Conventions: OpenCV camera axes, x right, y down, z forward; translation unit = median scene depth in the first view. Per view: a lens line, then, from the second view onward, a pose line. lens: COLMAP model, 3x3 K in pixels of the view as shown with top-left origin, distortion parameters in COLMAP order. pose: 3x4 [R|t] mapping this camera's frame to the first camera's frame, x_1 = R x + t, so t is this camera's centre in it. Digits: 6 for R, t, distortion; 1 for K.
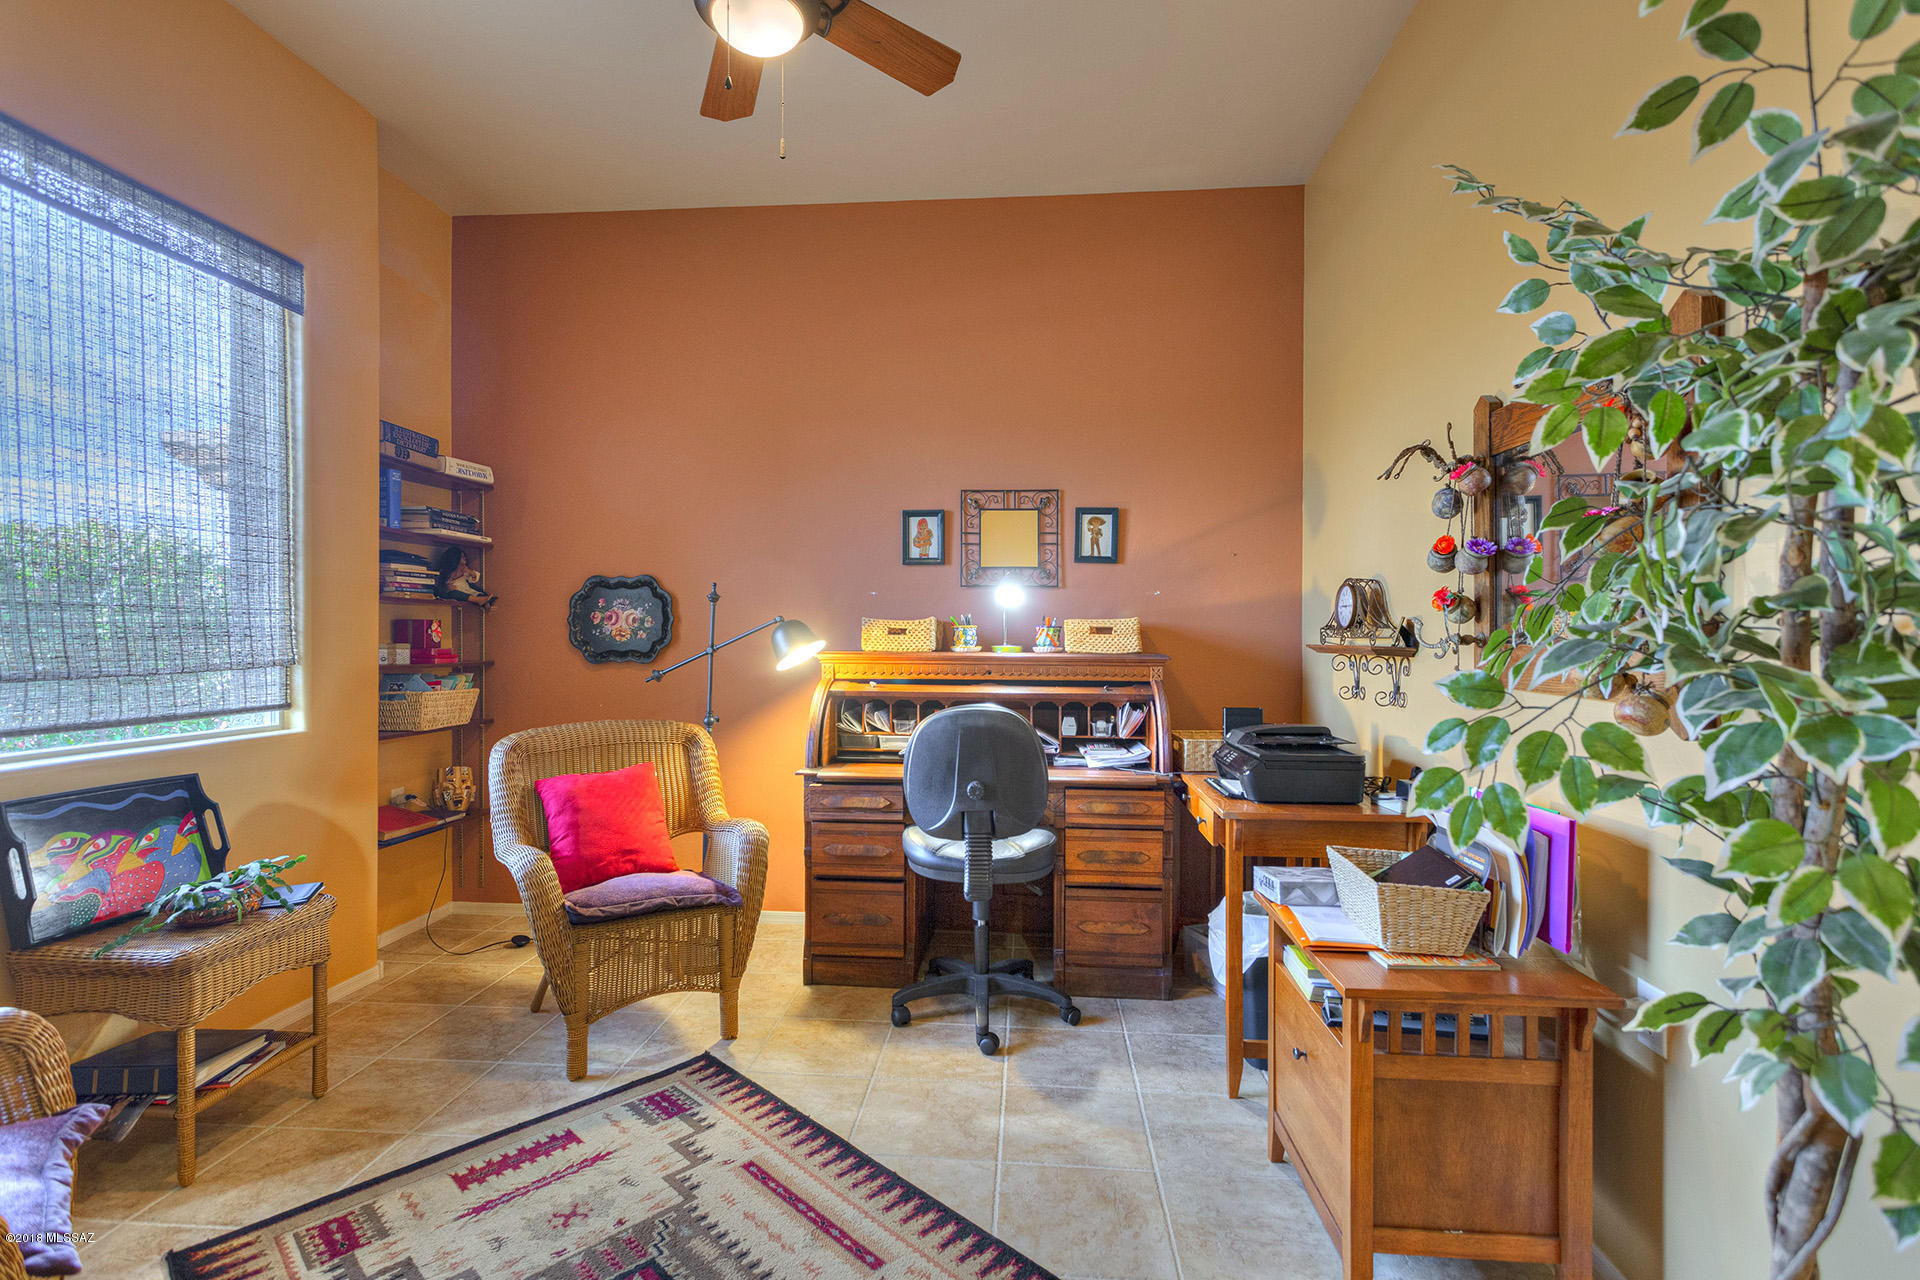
lens RADIAL K [[905.1, 0, 949.6], [0, 905.1, 642.0], [0, 0, 1]] dist [0.002790, 0.001987]
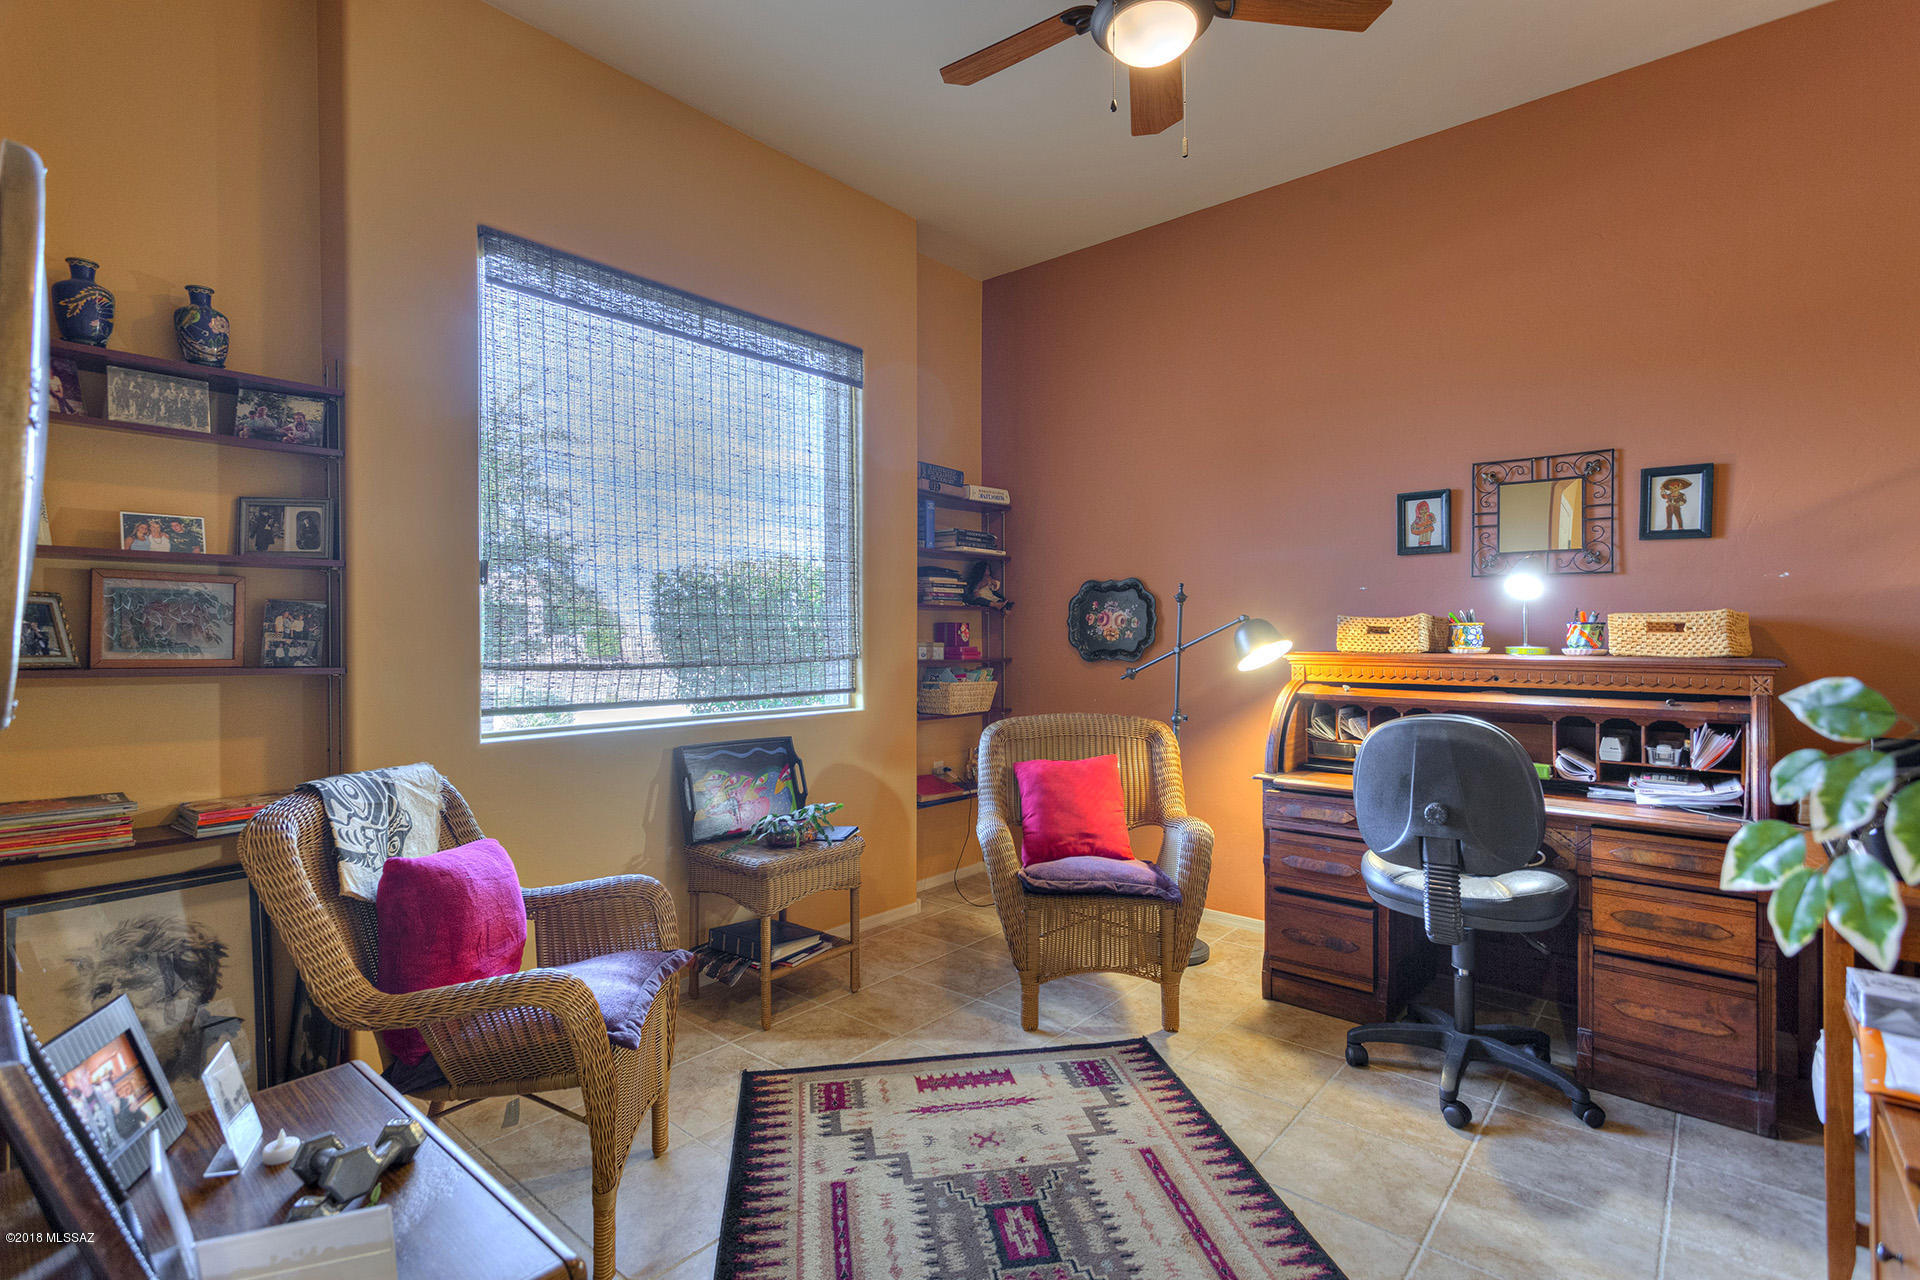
lens RADIAL K [[905.1, 0, 957.1], [0, 905.1, 642.6], [0, 0, 1]] dist [0.002790, 0.001987]
pose [[0.809378, 0.001754, -0.587286, 0.156699], [-0.002124, 0.999998, 0.000060, 0.001882], [0.587285, 0.001199, 0.809379, 0.033655]]
